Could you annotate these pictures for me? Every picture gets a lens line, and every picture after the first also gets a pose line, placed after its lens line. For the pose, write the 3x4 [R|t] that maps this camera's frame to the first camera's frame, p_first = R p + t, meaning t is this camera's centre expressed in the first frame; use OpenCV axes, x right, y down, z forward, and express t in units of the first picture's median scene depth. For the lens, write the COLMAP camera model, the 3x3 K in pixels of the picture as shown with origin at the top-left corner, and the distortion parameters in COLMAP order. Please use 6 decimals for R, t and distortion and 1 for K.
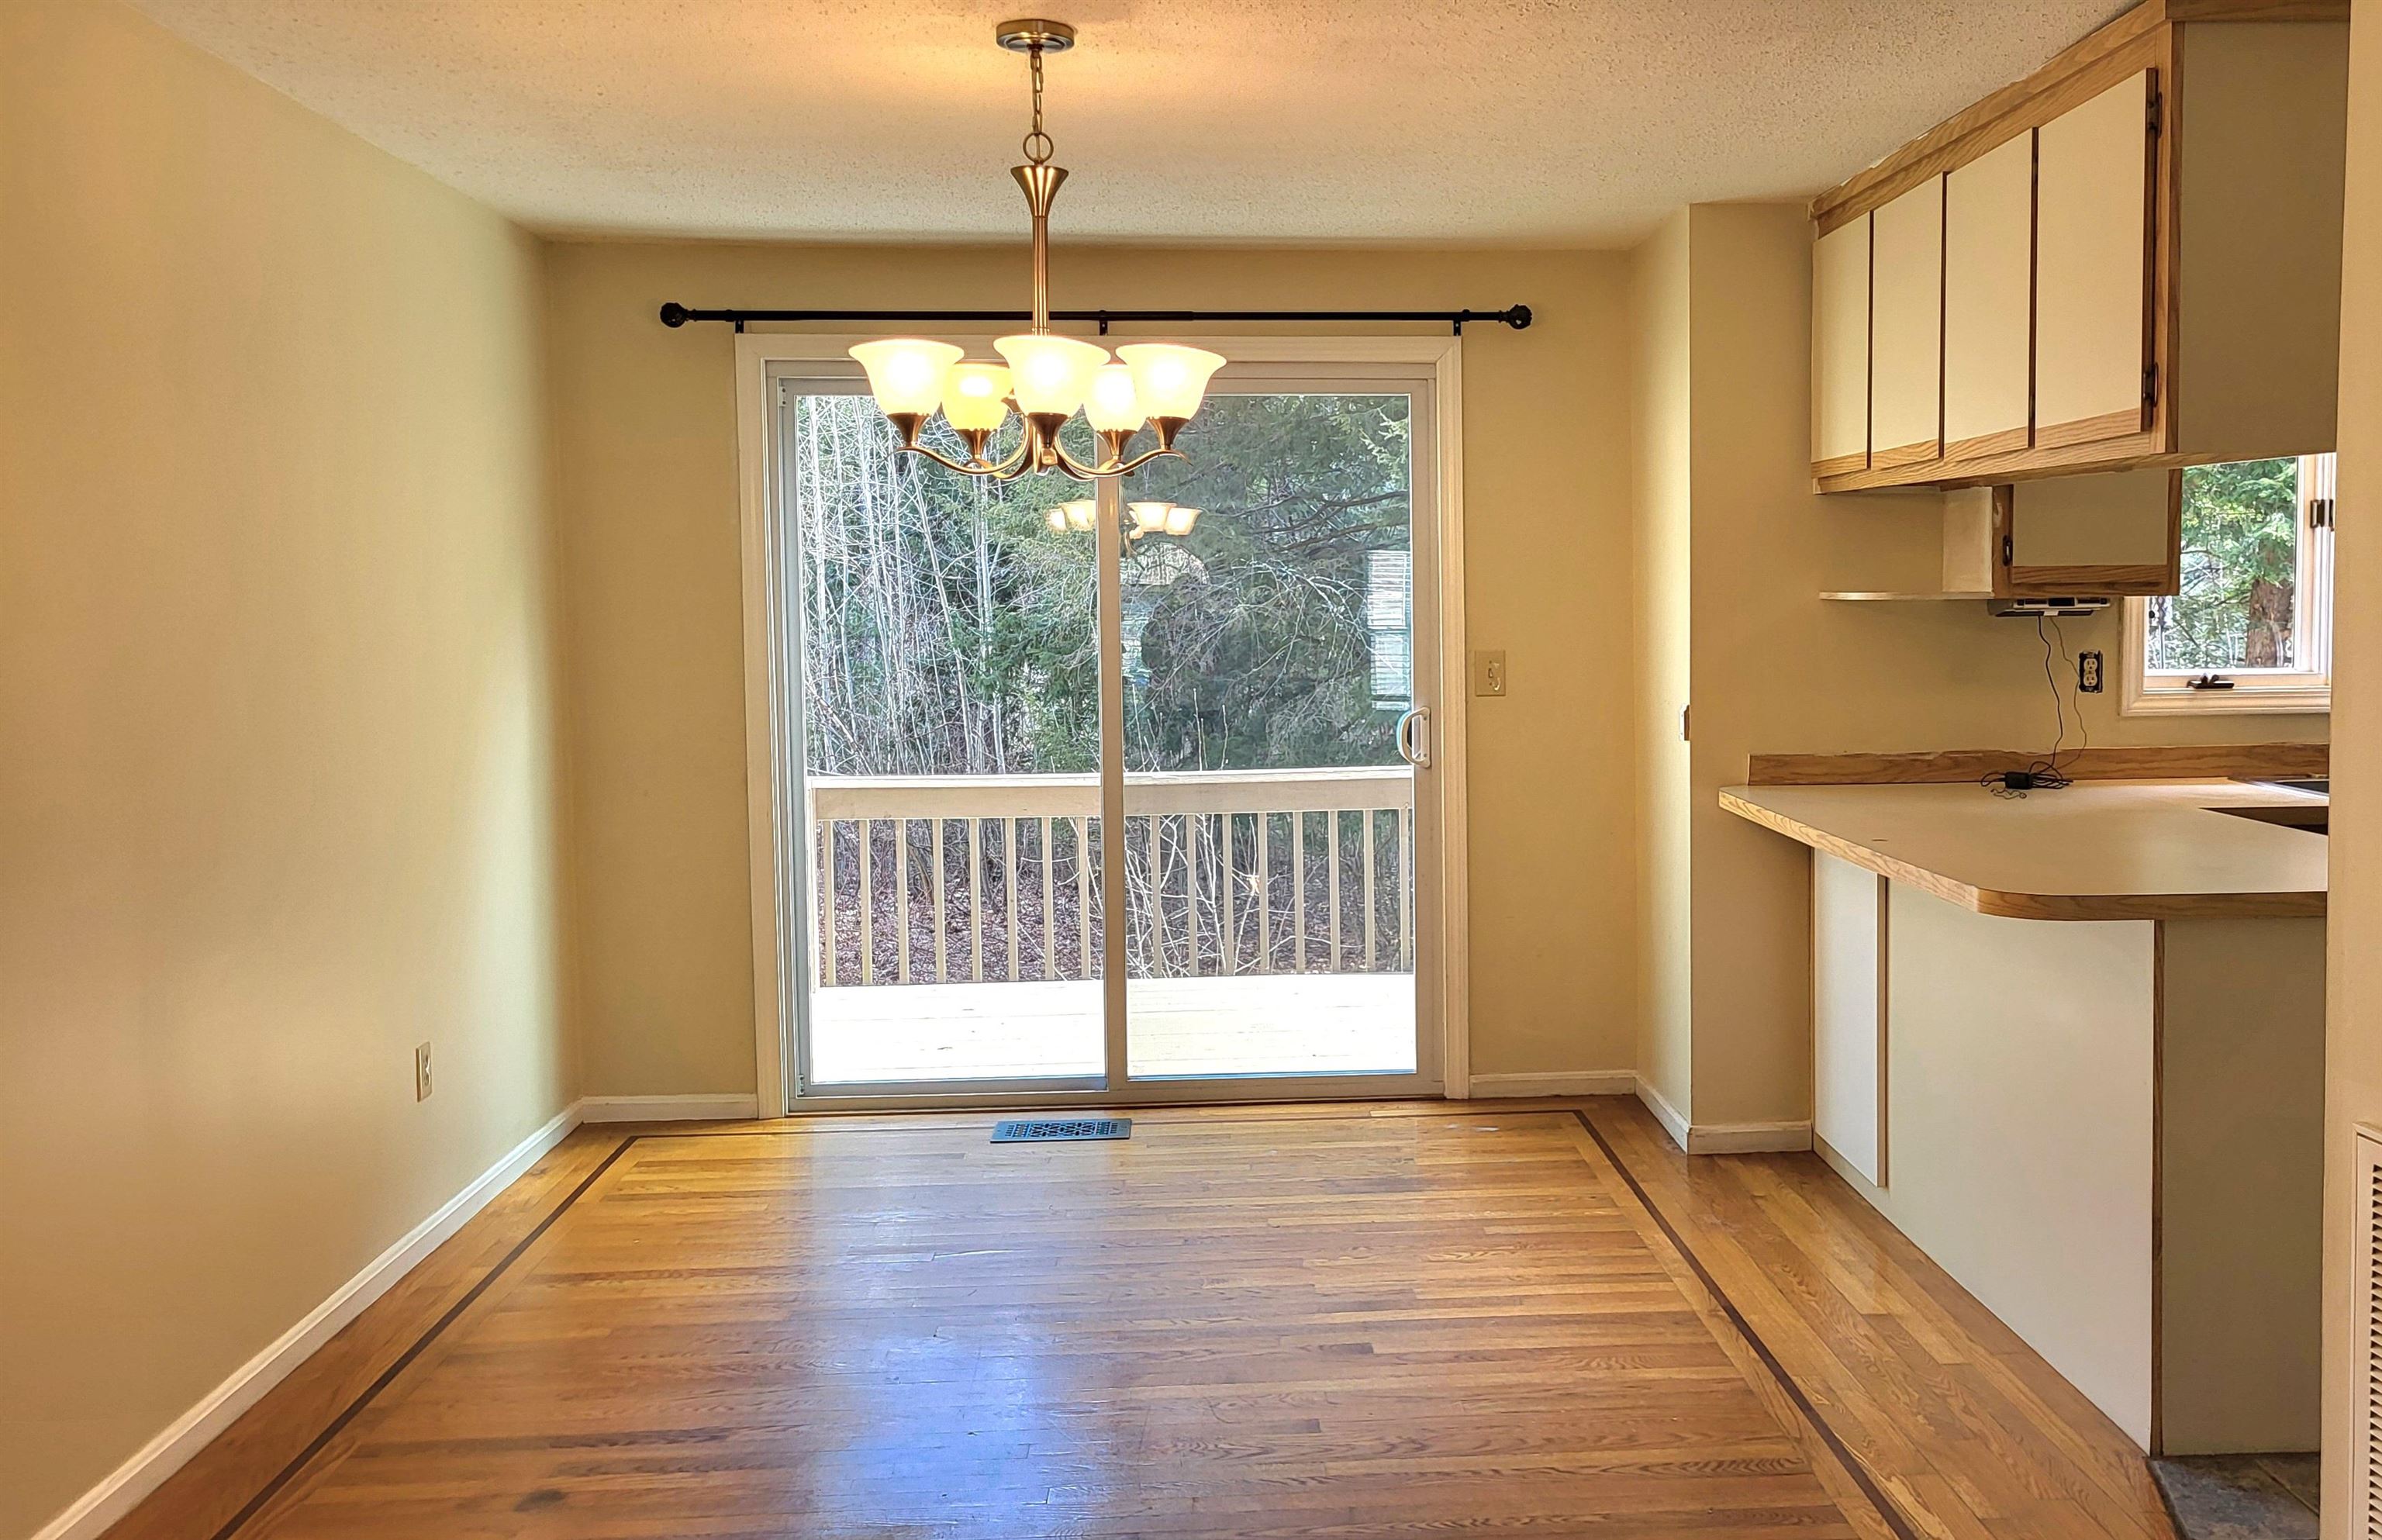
lens RADIAL K [[2018.5, 0, 1198.1], [0, 2018.5, 765.5], [0, 0, 1]] dist [0.030145, 0.004588]
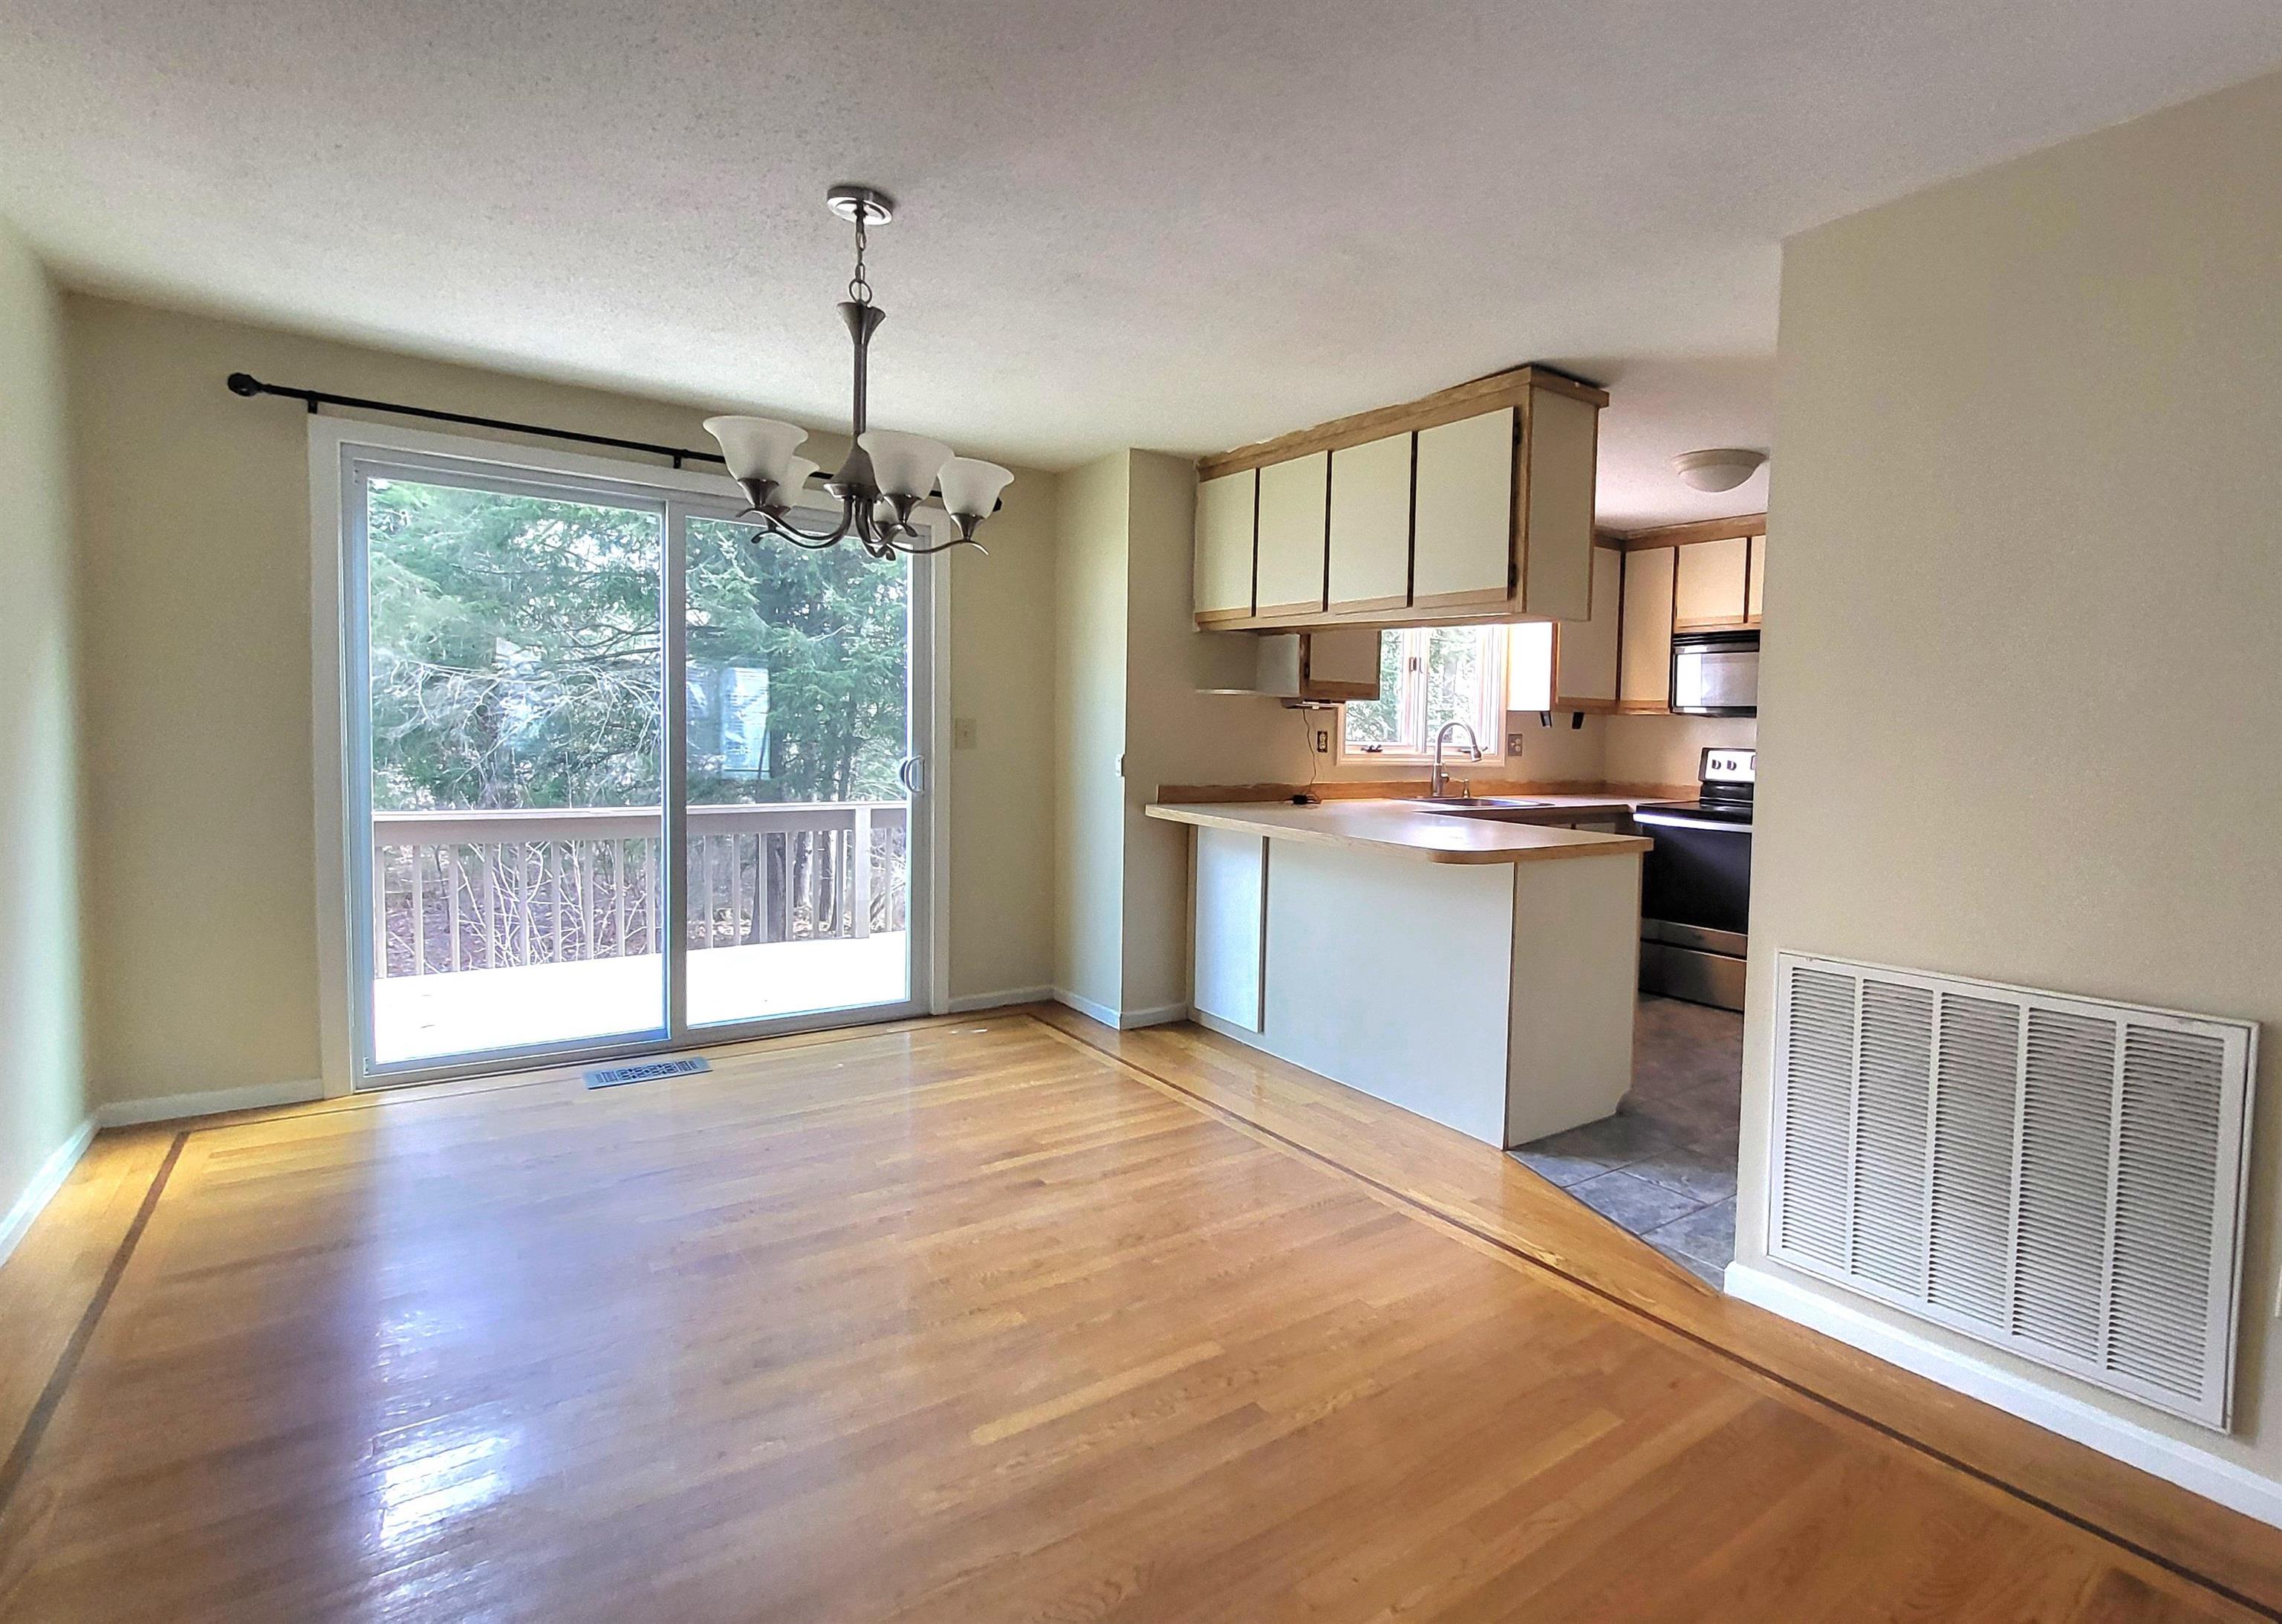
lens RADIAL K [[1156.7, 0, 1272.7], [0, 1156.7, 800.3], [0, 0, 1]] dist [0.000344, -0.001011]
pose [[0.798872, 0.003934, 0.601488, -0.225163], [0.005899, 0.999879, -0.014375, 0.021994], [-0.601472, 0.015032, 0.798752, 0.186874]]
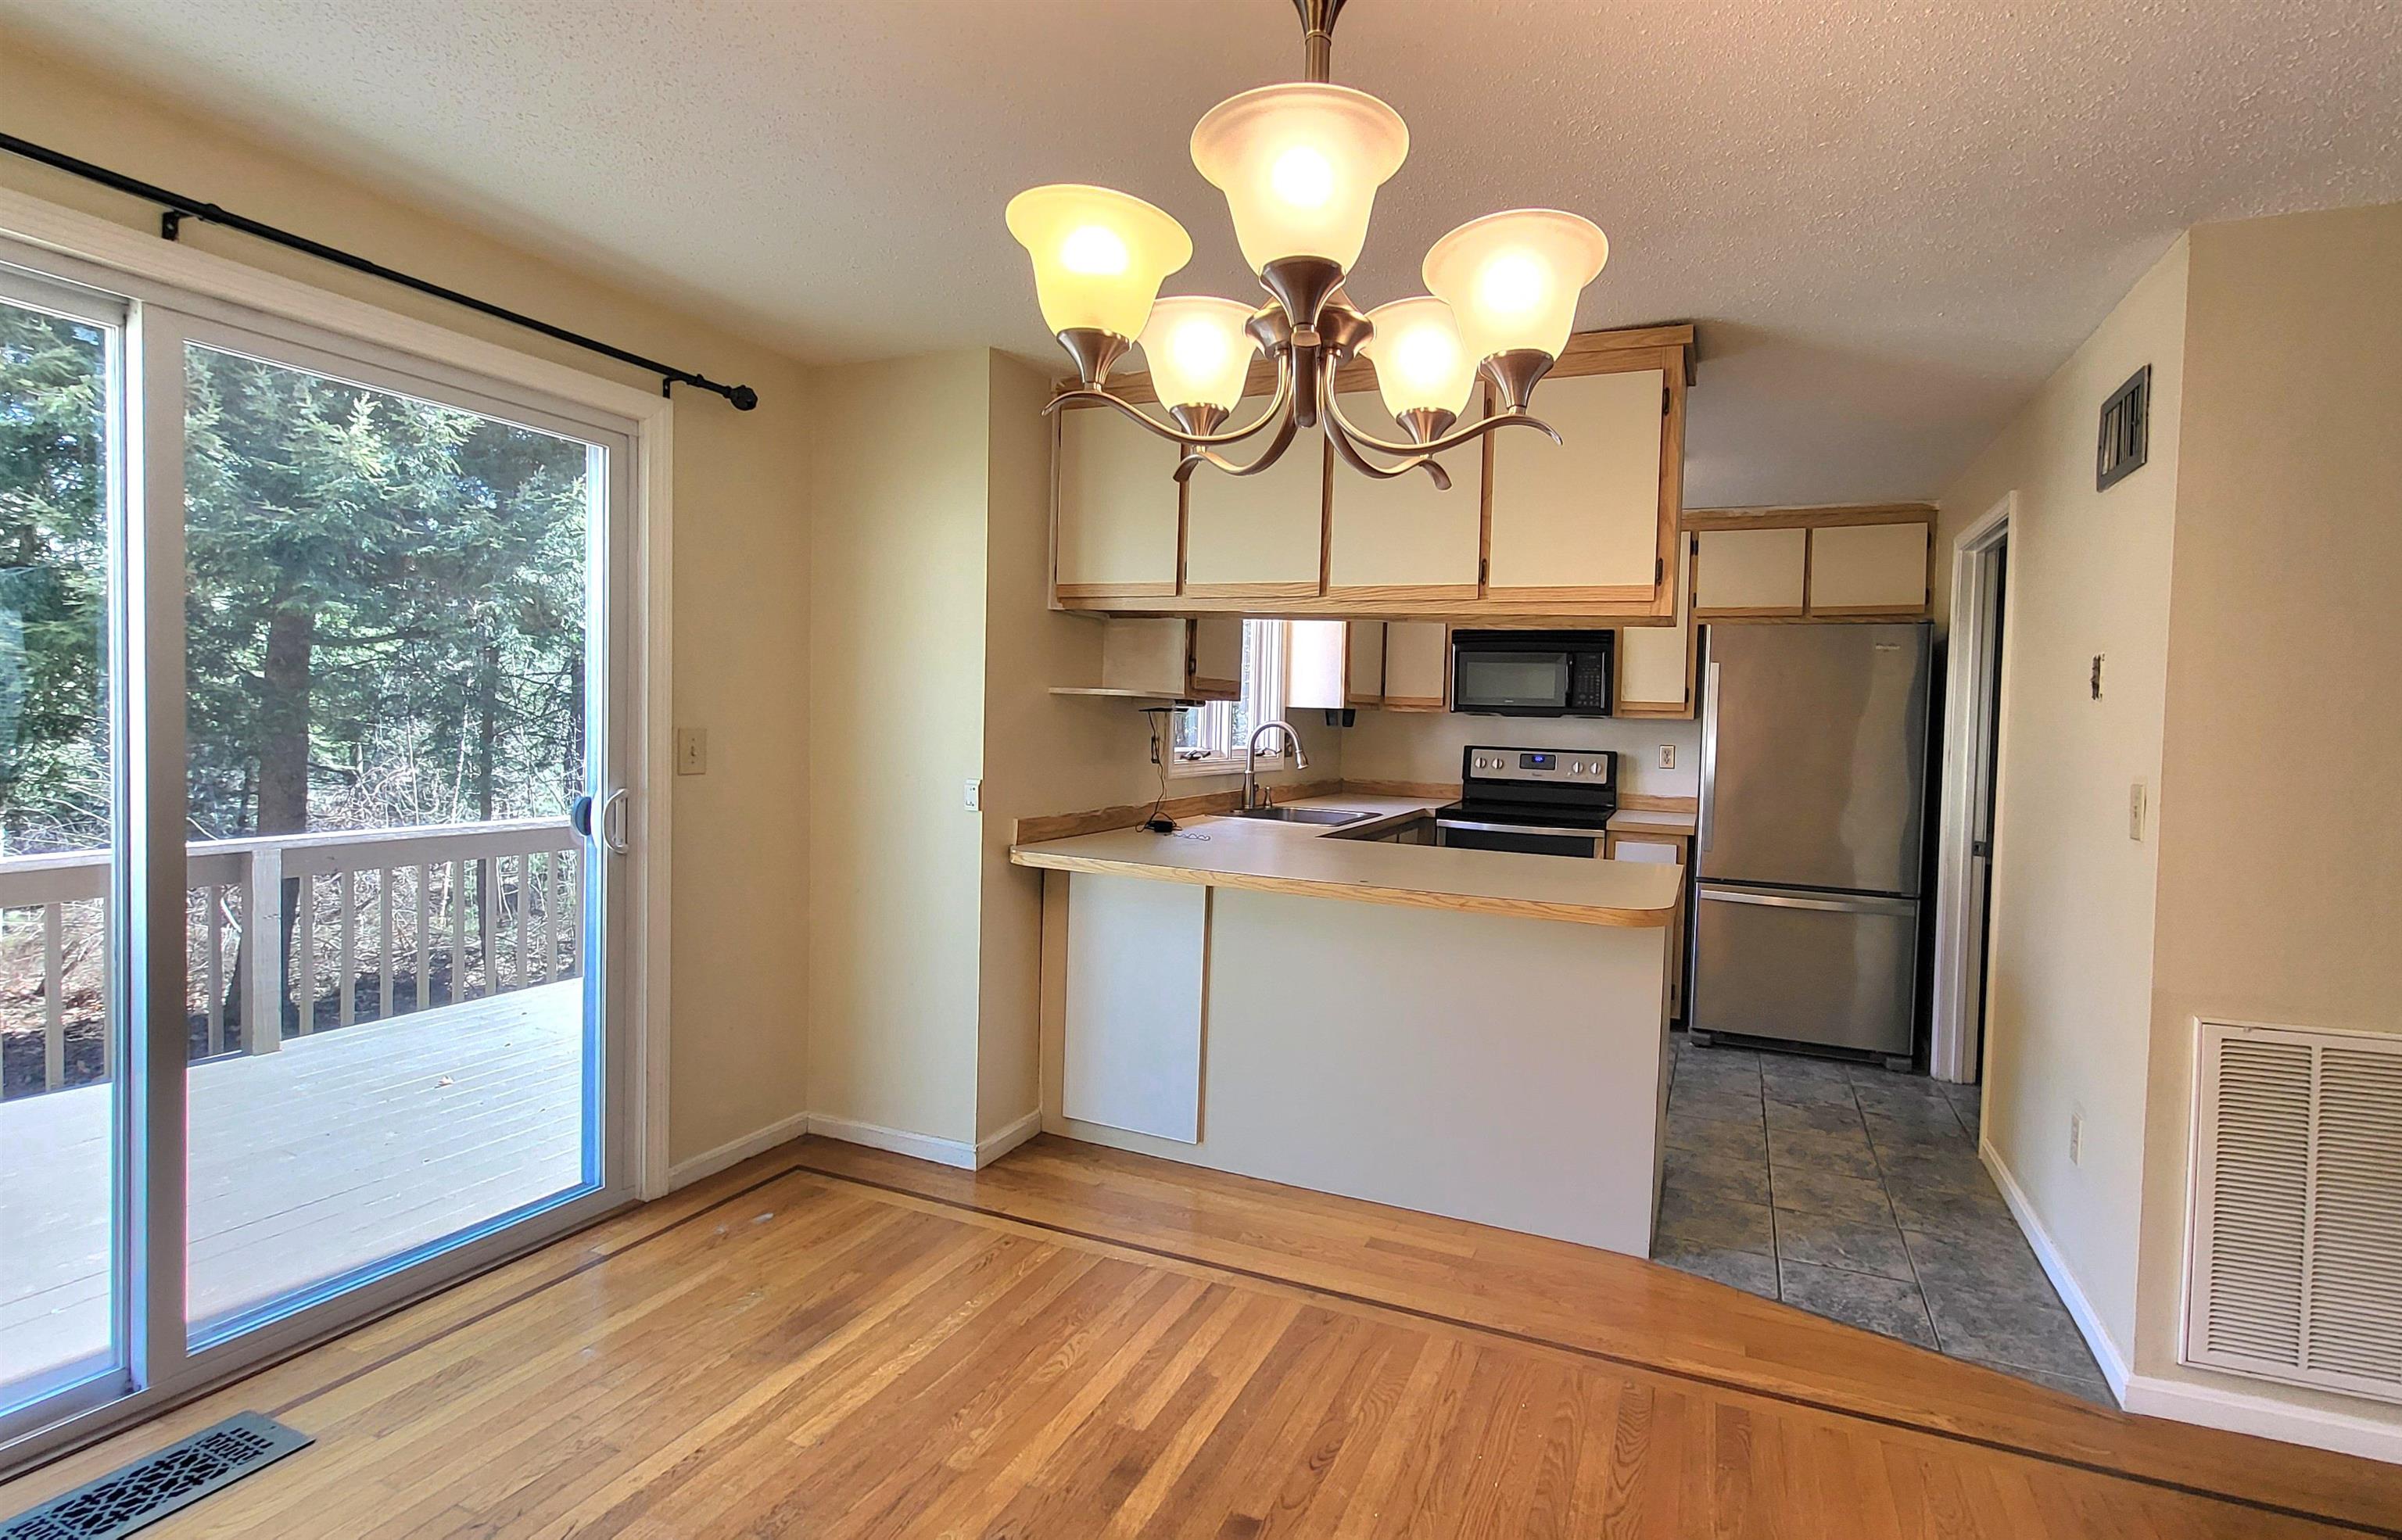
lens RADIAL K [[1104.7, 0, 1195.5], [0, 1104.7, 756.8], [0, 0, 1]] dist [-0.004053, -0.001978]
pose [[0.384089, -0.009211, 0.923250, -0.292925], [0.037163, 0.999294, -0.005490, -0.035103], [-0.922548, 0.036419, 0.384160, 0.654908]]
